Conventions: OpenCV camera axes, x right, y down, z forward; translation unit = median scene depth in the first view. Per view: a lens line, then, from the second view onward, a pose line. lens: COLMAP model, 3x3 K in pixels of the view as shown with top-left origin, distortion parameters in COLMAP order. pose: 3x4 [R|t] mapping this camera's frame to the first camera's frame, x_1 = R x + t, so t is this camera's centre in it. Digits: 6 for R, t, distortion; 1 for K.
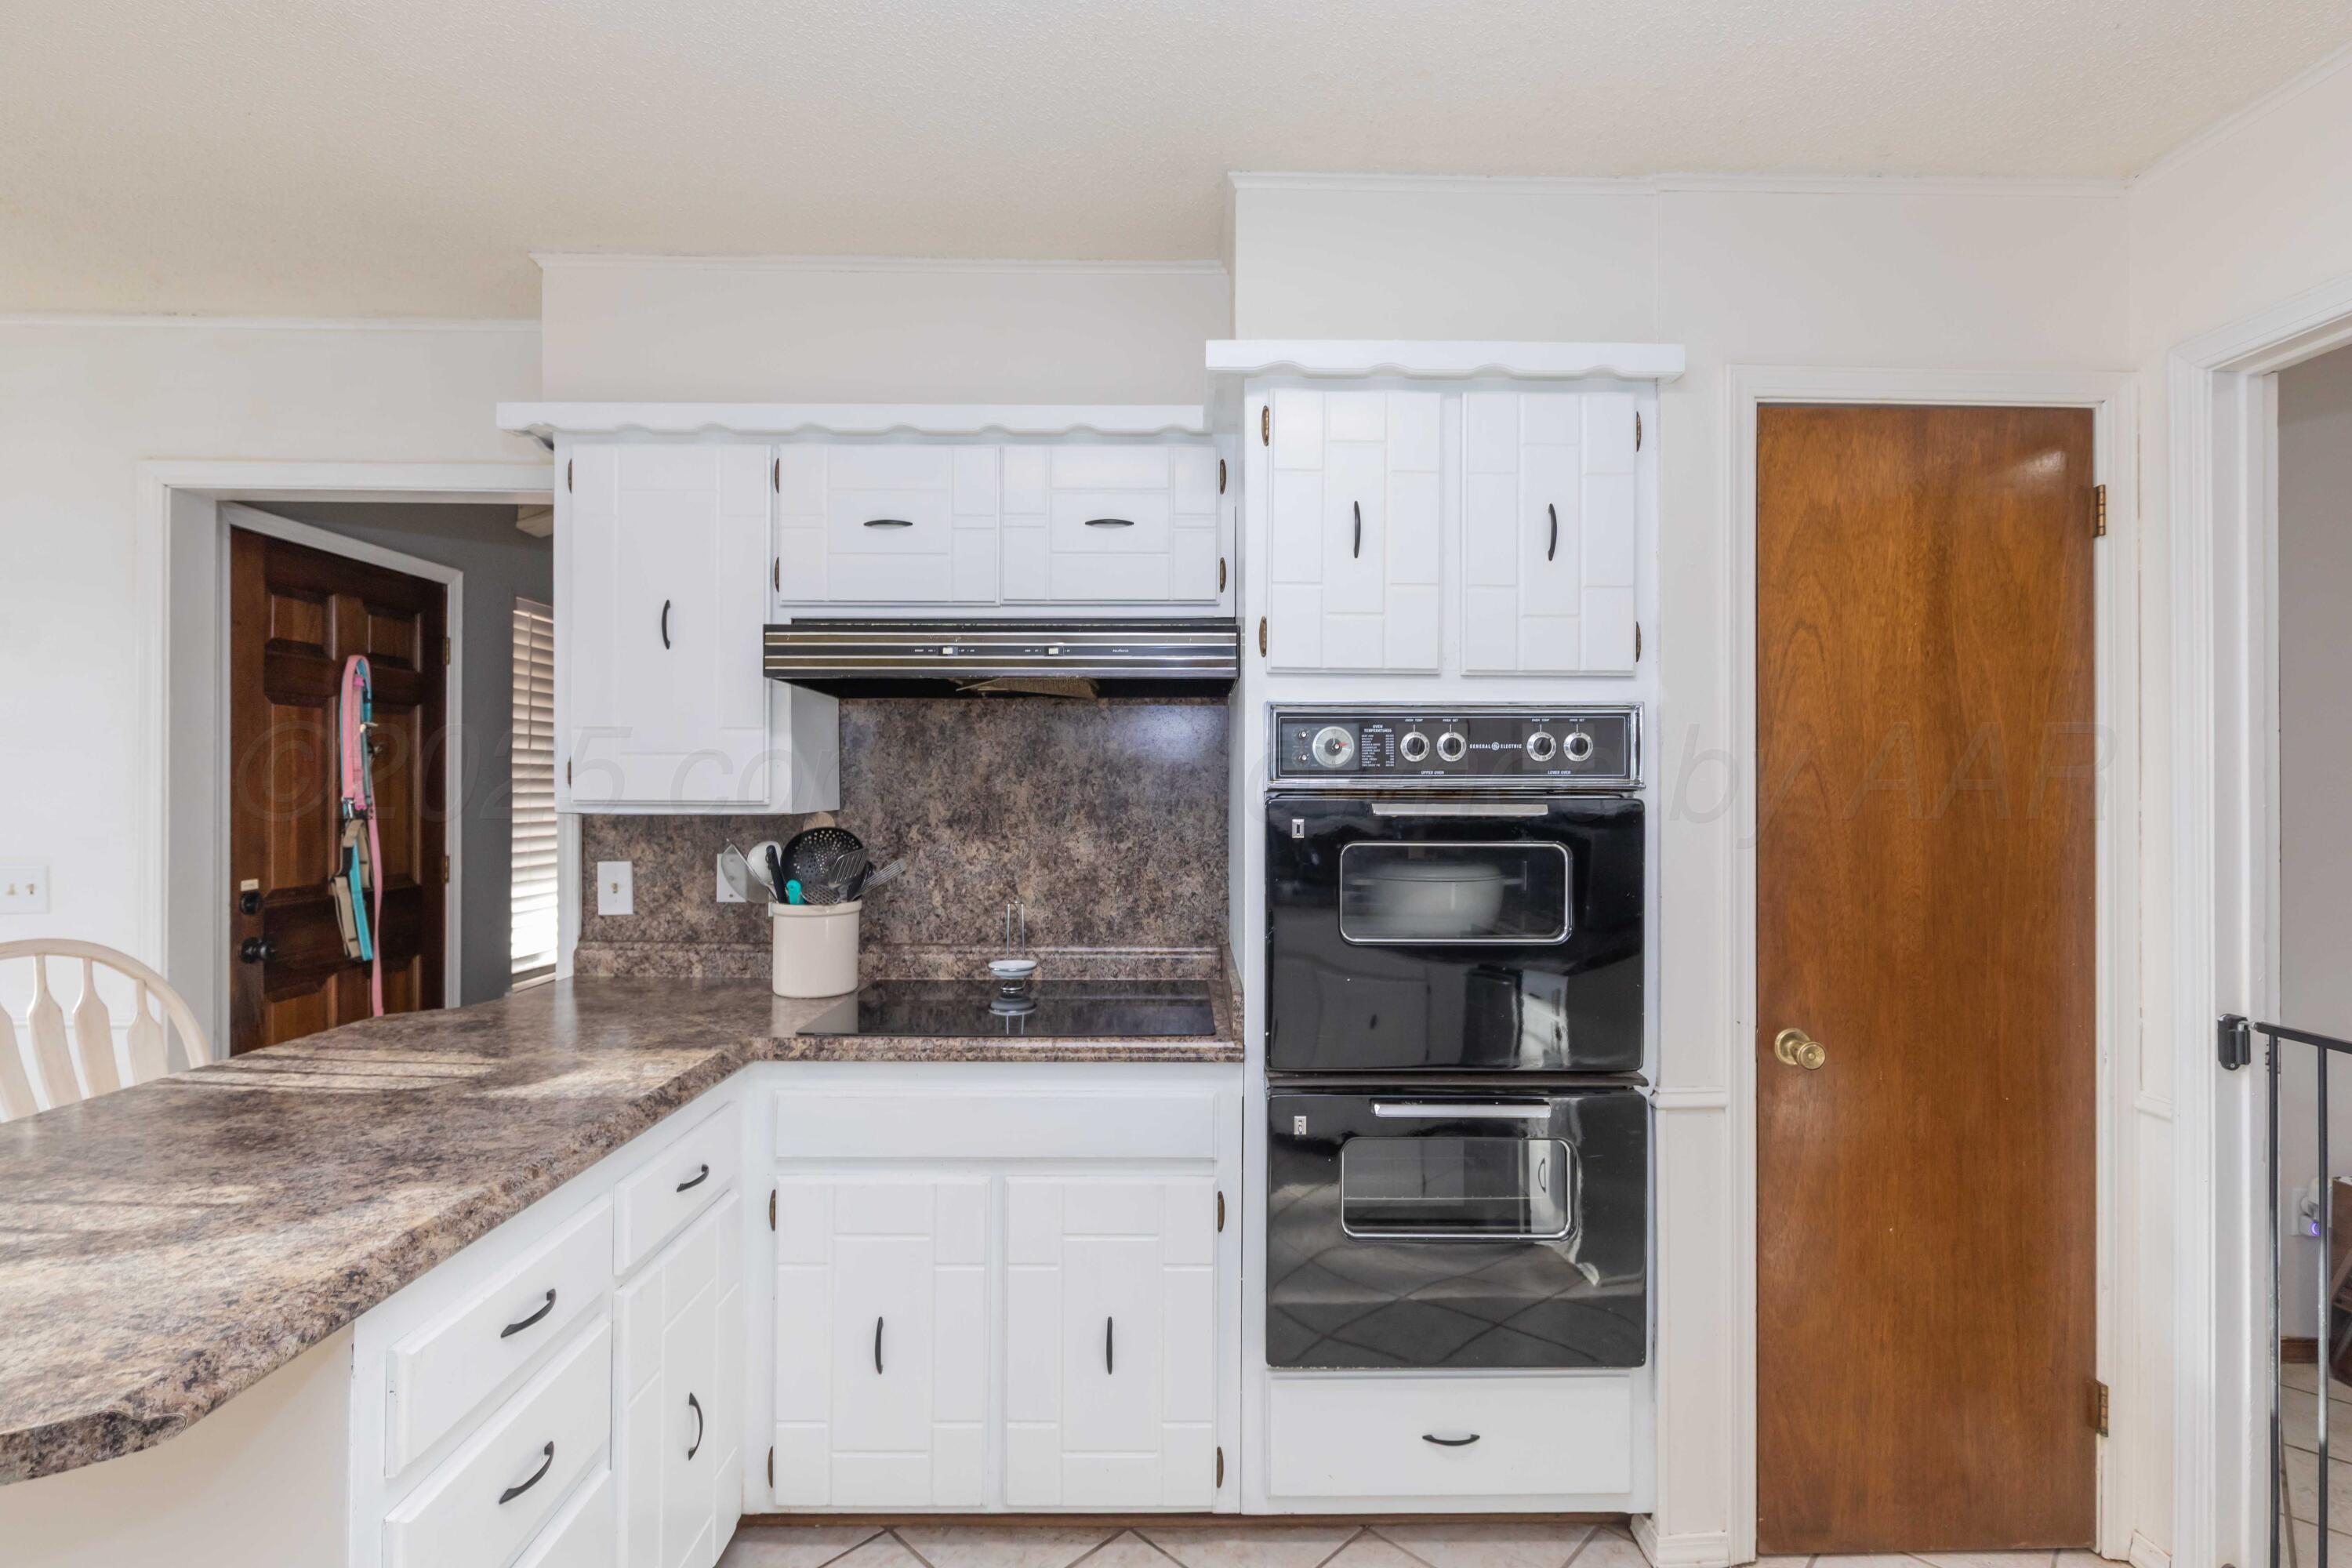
lens RADIAL K [[1047.9, 0, 1175.9], [0, 1047.9, 778.4], [0, 0, 1]] dist [-0.000935, 0.000264]
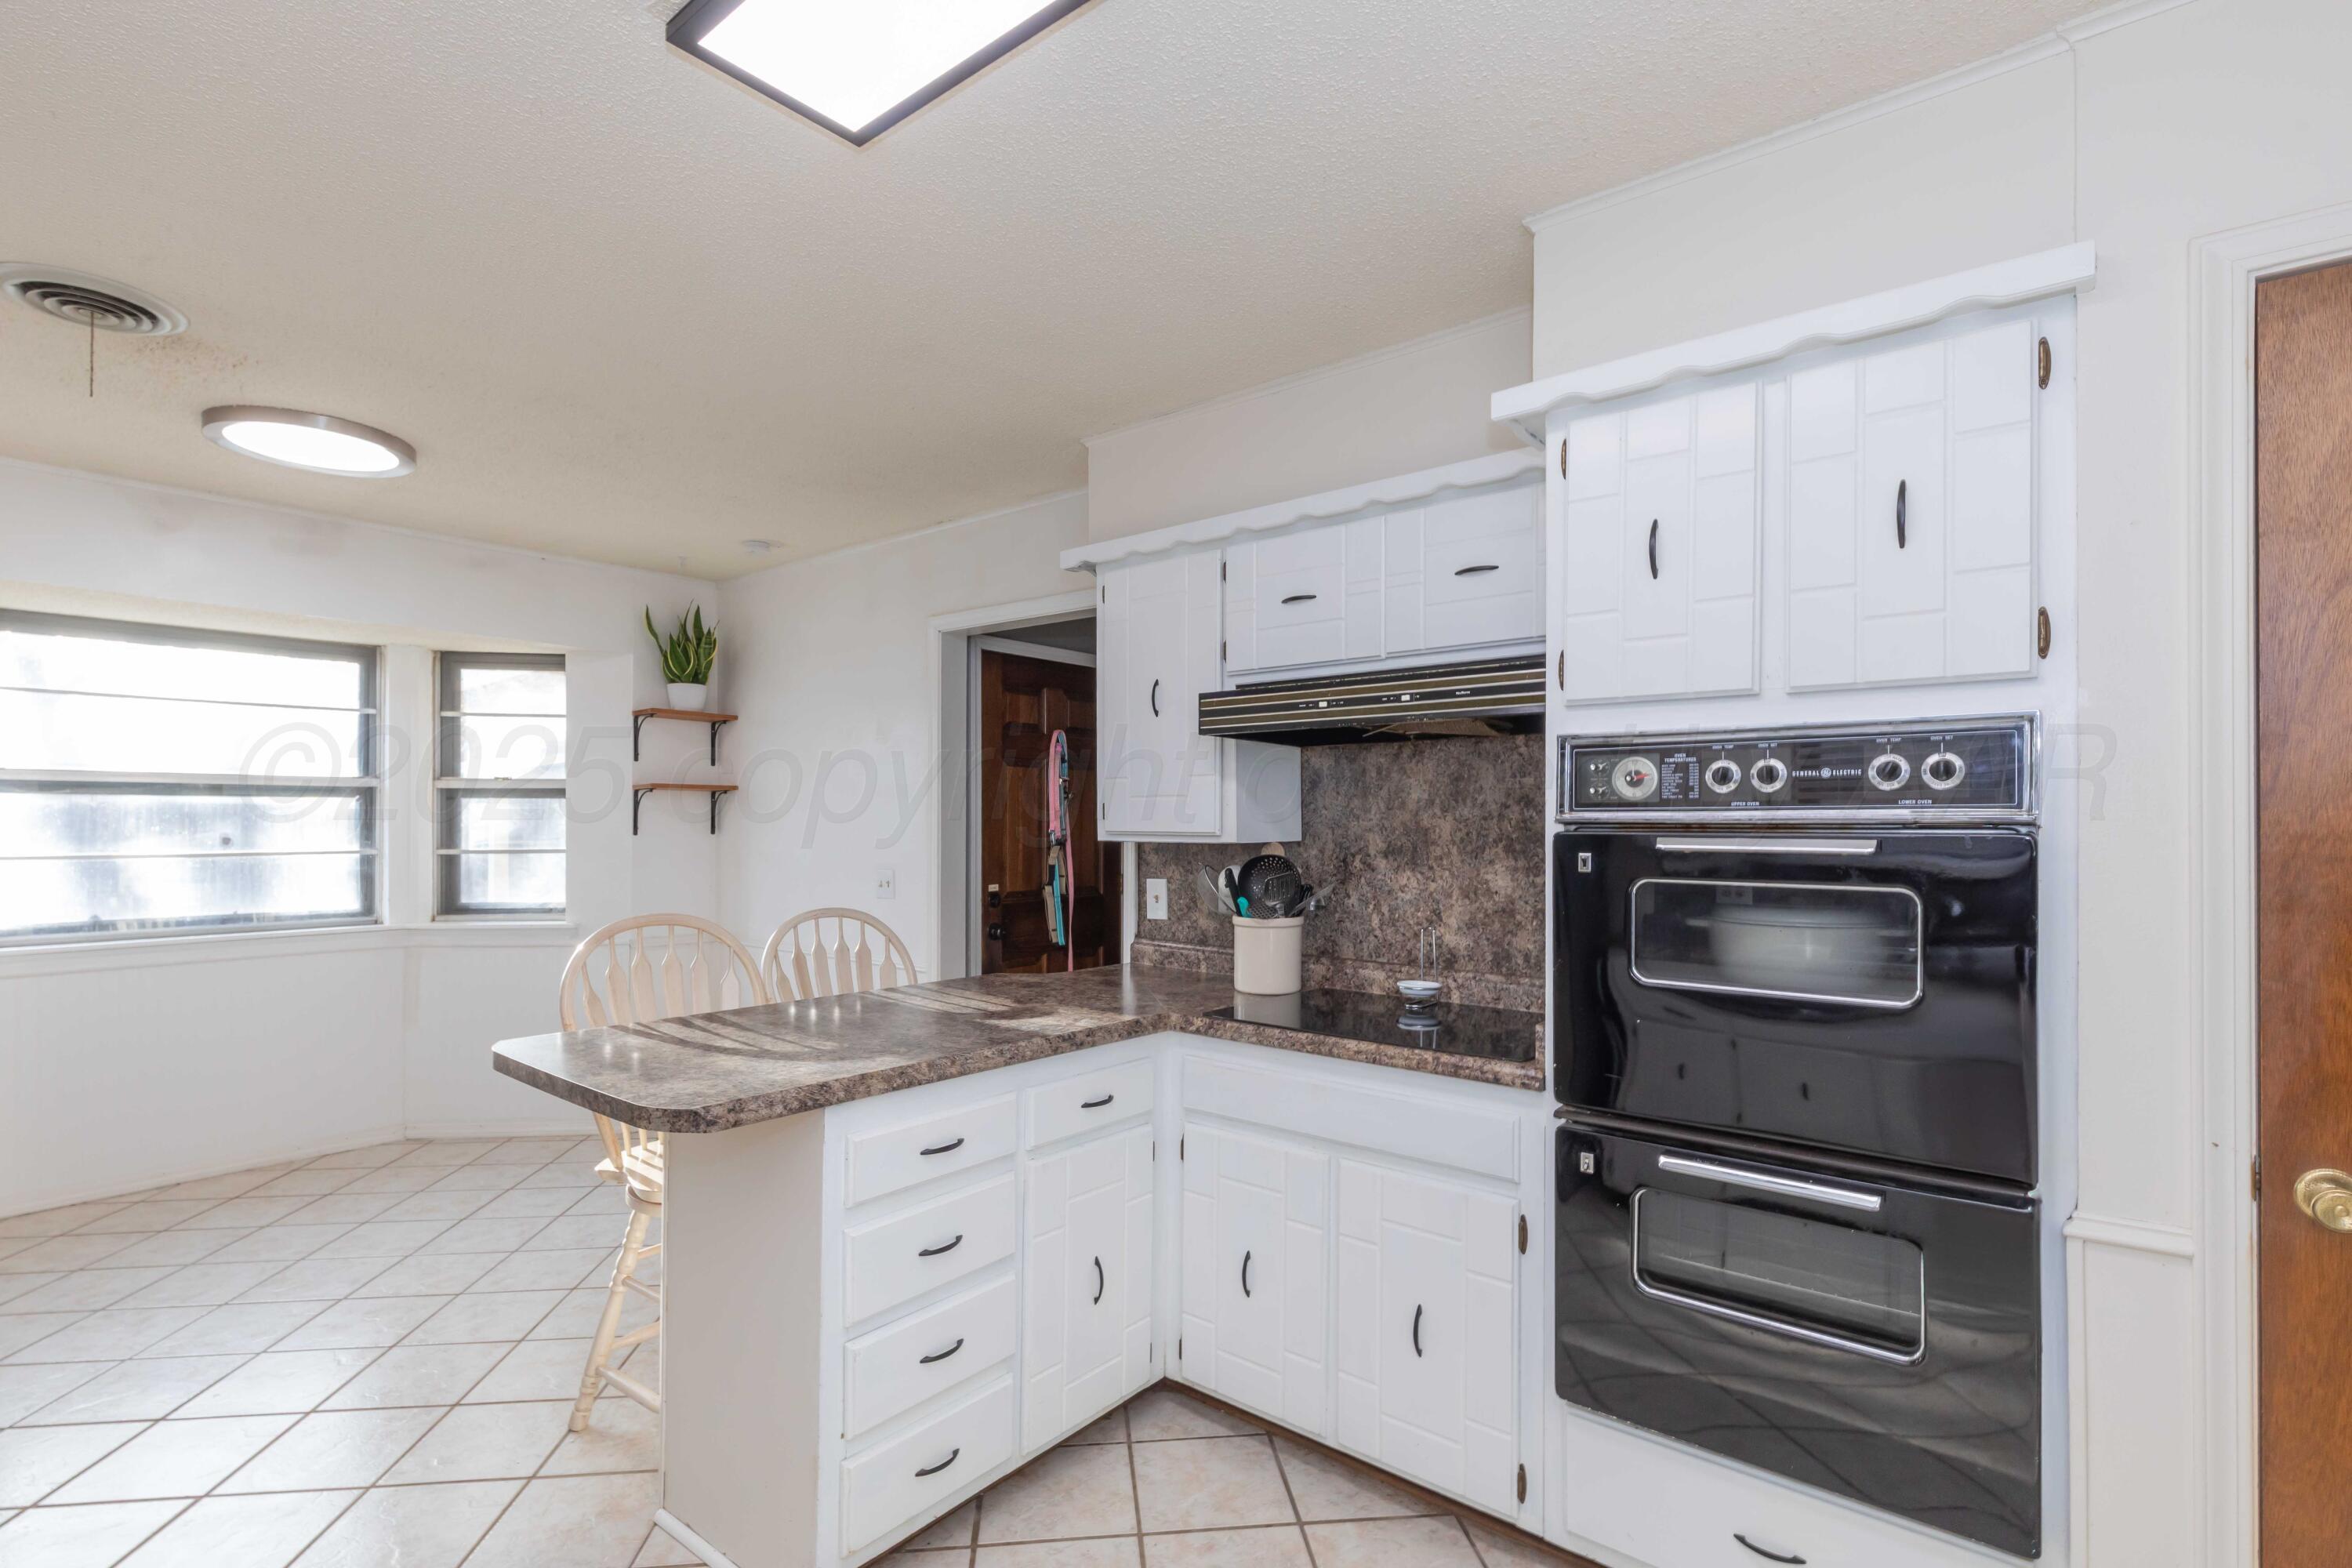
lens RADIAL K [[1069.9, 0, 1176.2], [0, 1069.9, 815.2], [0, 0, 1]] dist [0.006257, -0.000784]
pose [[0.772348, -0.004914, -0.635181, 0.380909], [0.004310, 0.999988, -0.002495, 0.003627], [0.635185, -0.000811, 0.772359, -0.022180]]
